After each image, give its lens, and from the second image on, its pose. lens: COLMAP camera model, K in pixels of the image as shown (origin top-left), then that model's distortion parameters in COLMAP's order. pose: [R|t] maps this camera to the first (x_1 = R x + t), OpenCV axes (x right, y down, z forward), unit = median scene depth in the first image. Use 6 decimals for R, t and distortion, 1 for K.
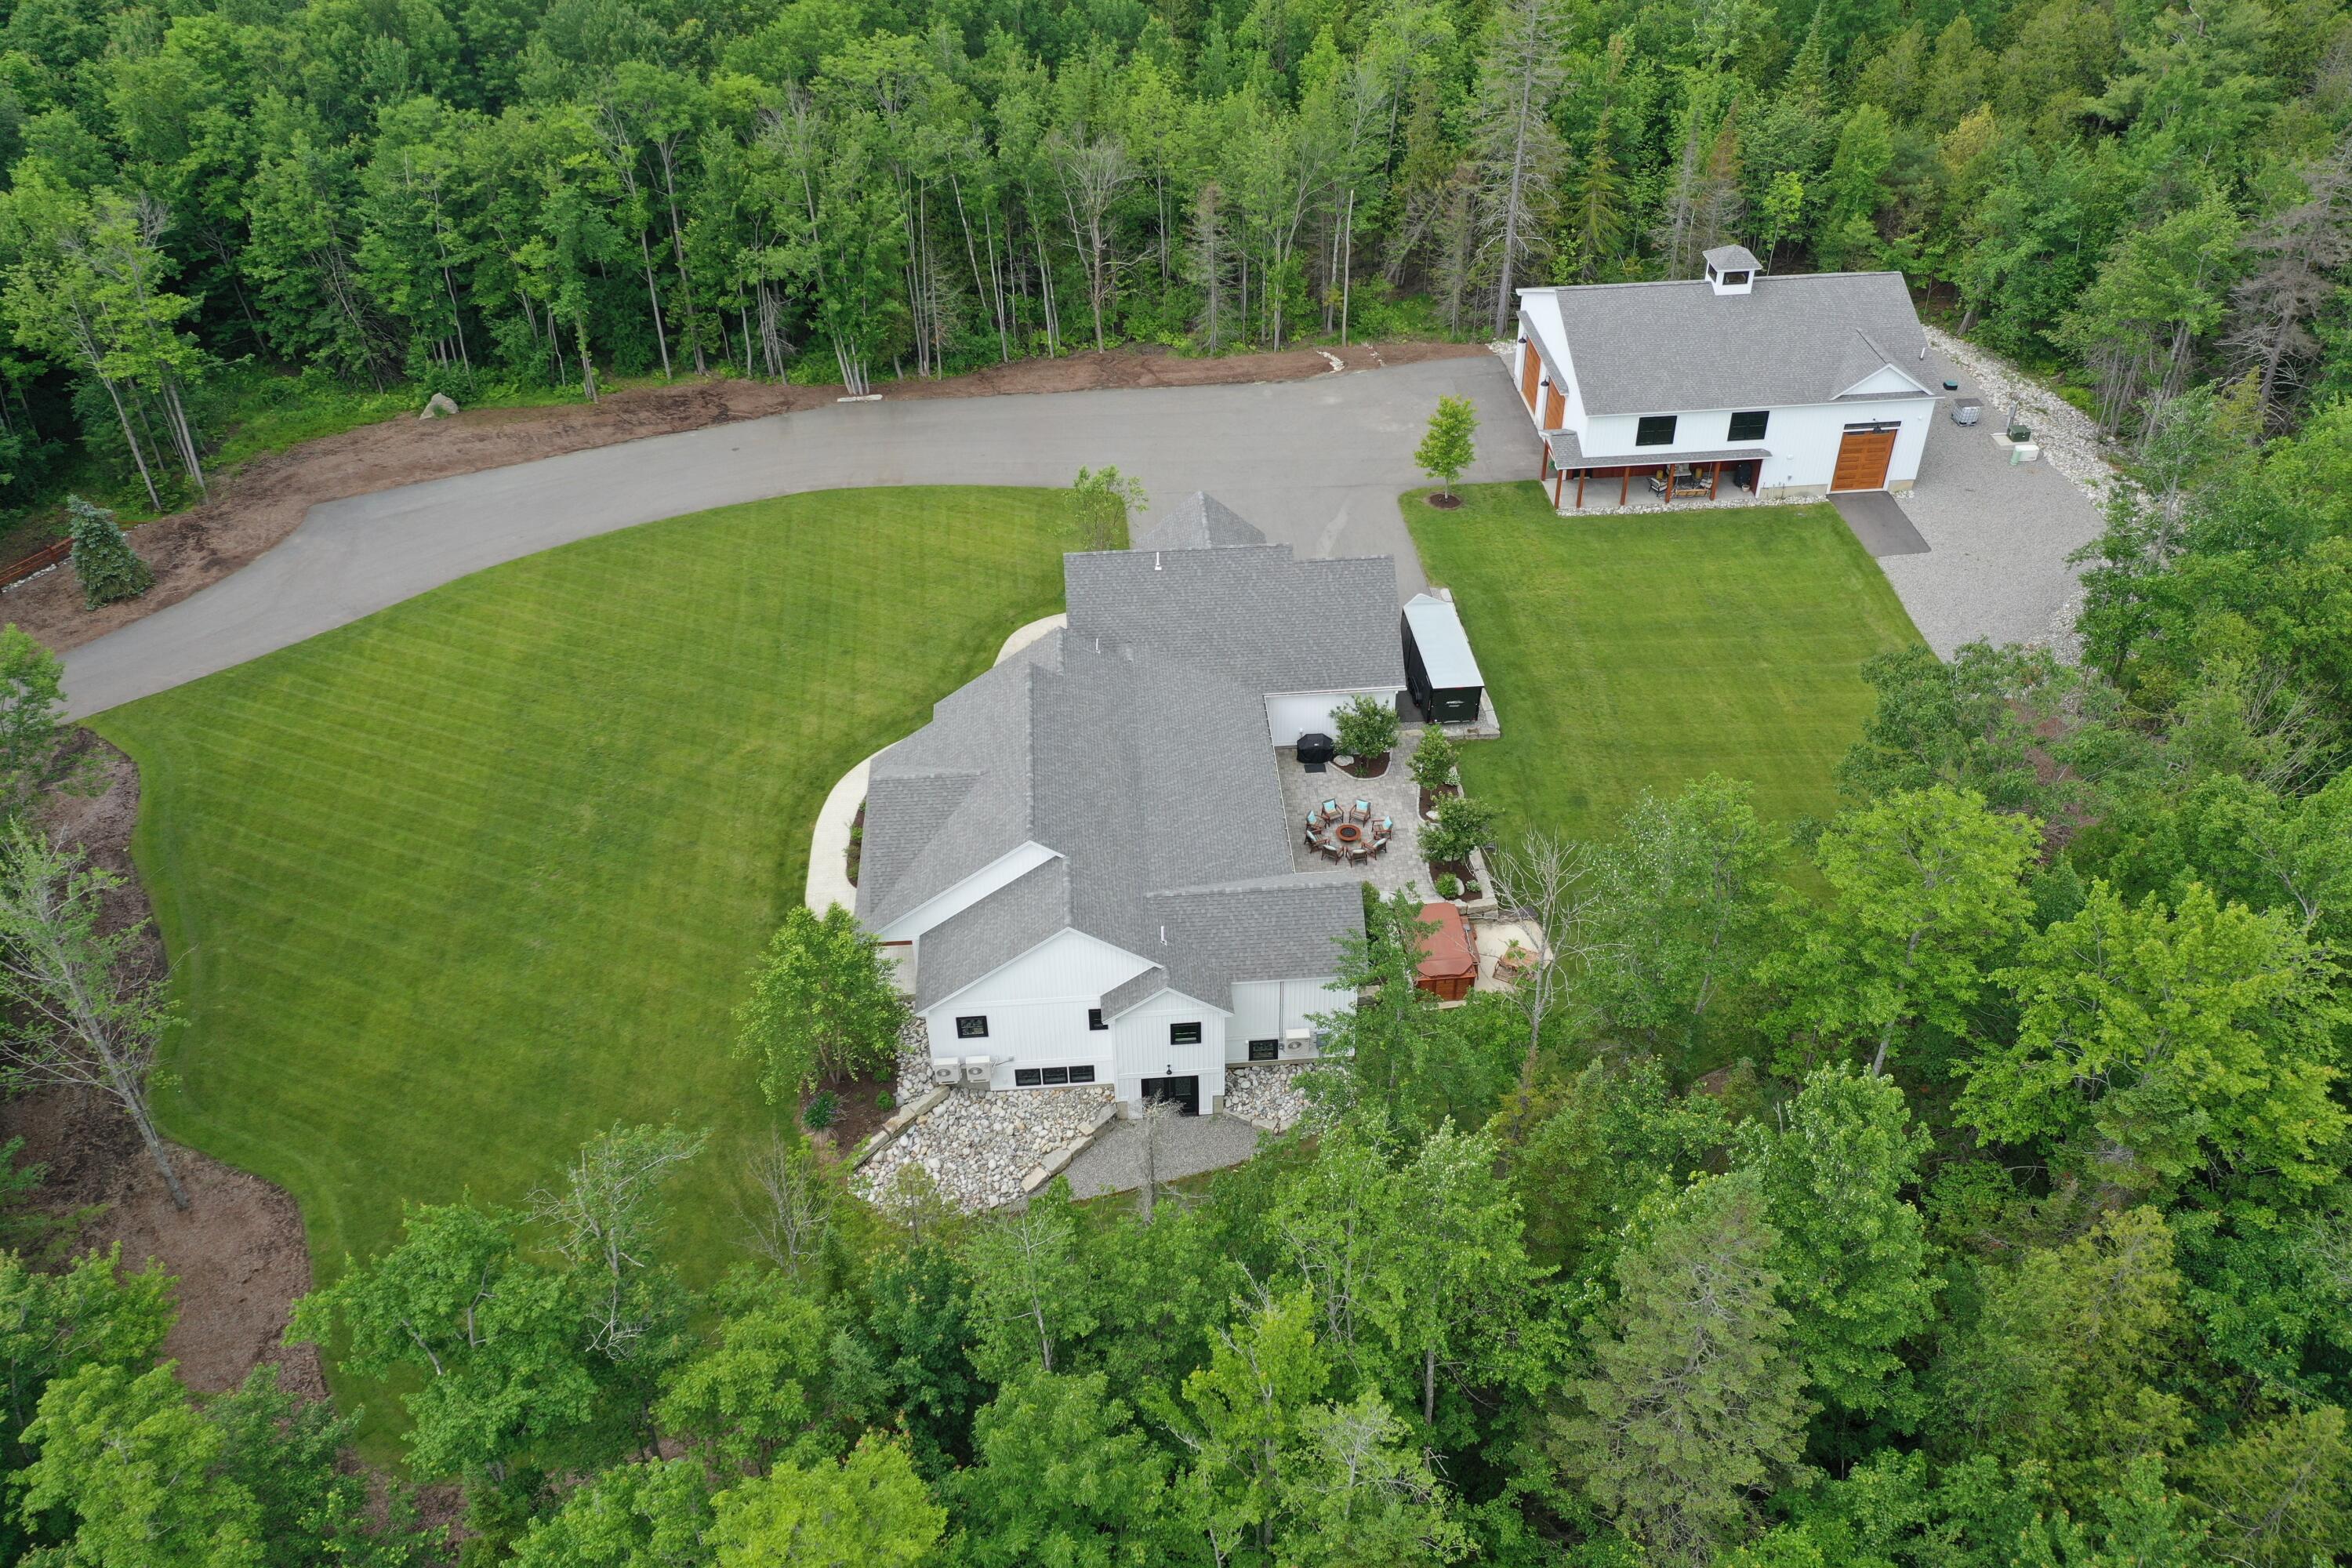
lens RADIAL K [[1859.4, 0, 1176.0], [0, 1859.4, 784.0], [0, 0, 1]] dist [0.001069, 0.005916]
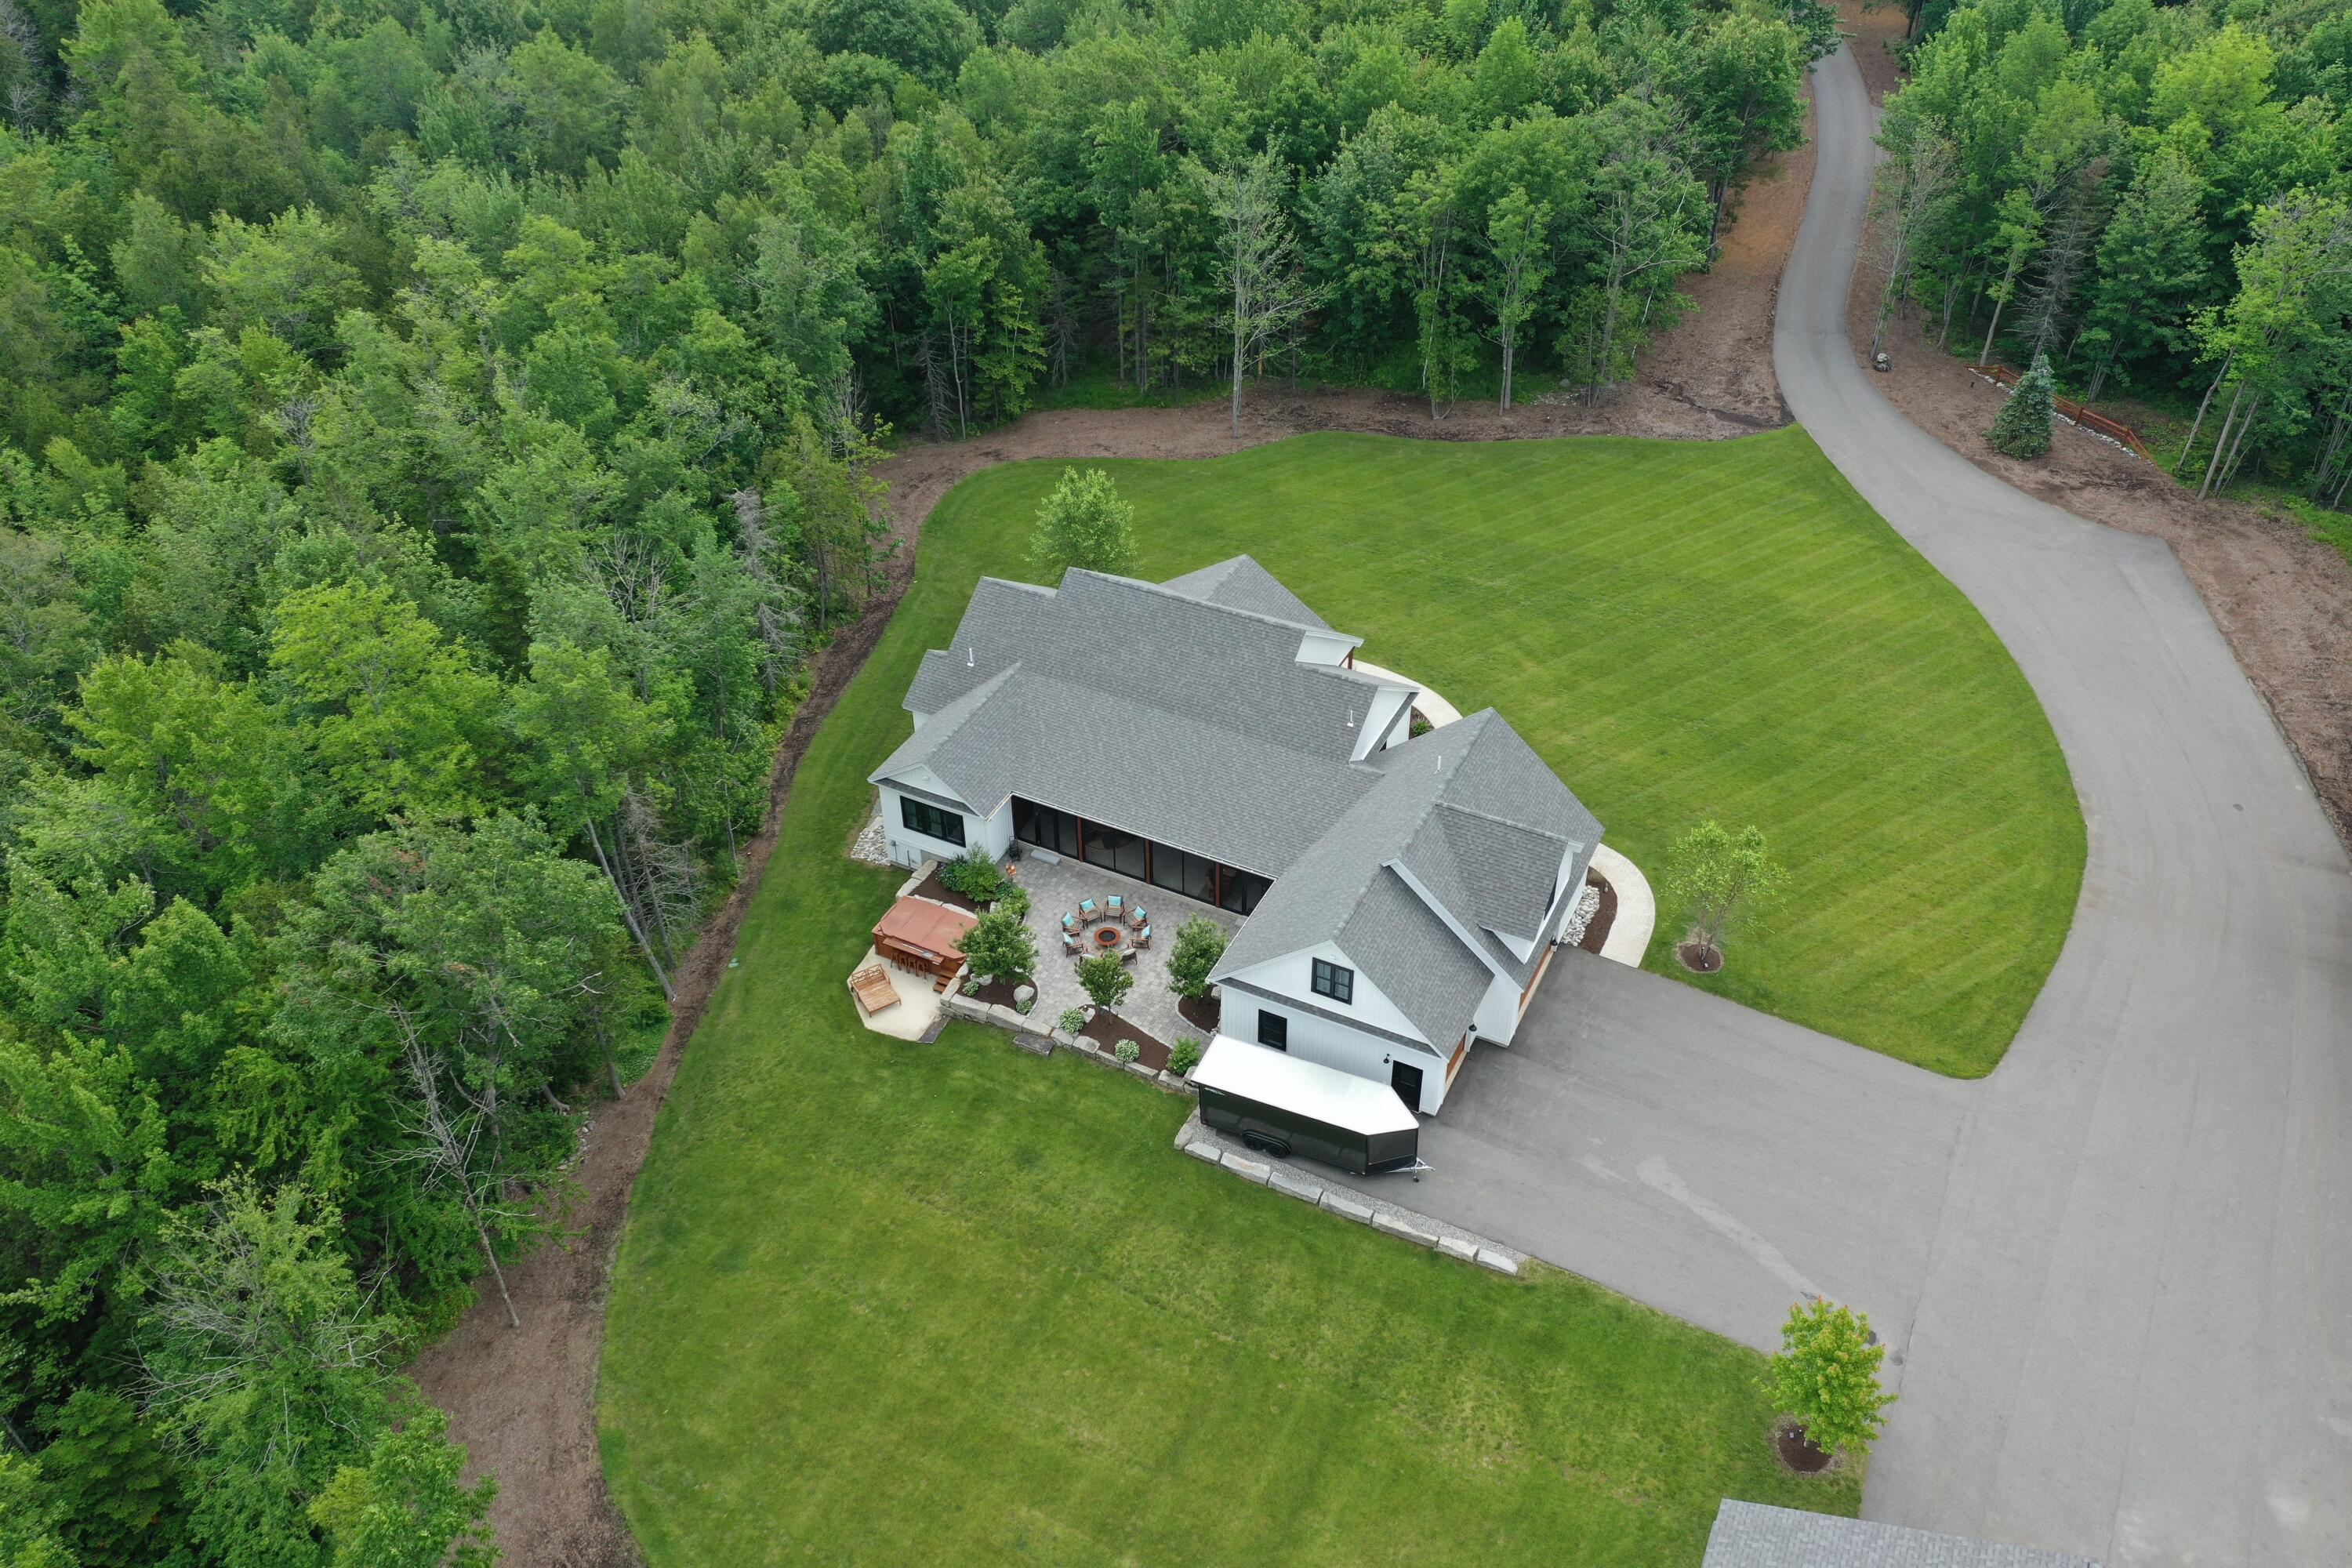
lens RADIAL K [[1859.4, 0, 1176.0], [0, 1859.4, 784.0], [0, 0, 1]] dist [0.001069, 0.005916]
pose [[-0.511971, 0.543653, -0.665077, 0.624179], [-0.514779, 0.425638, 0.744201, -0.686992], [0.687669, 0.723377, 0.061947, 0.863132]]
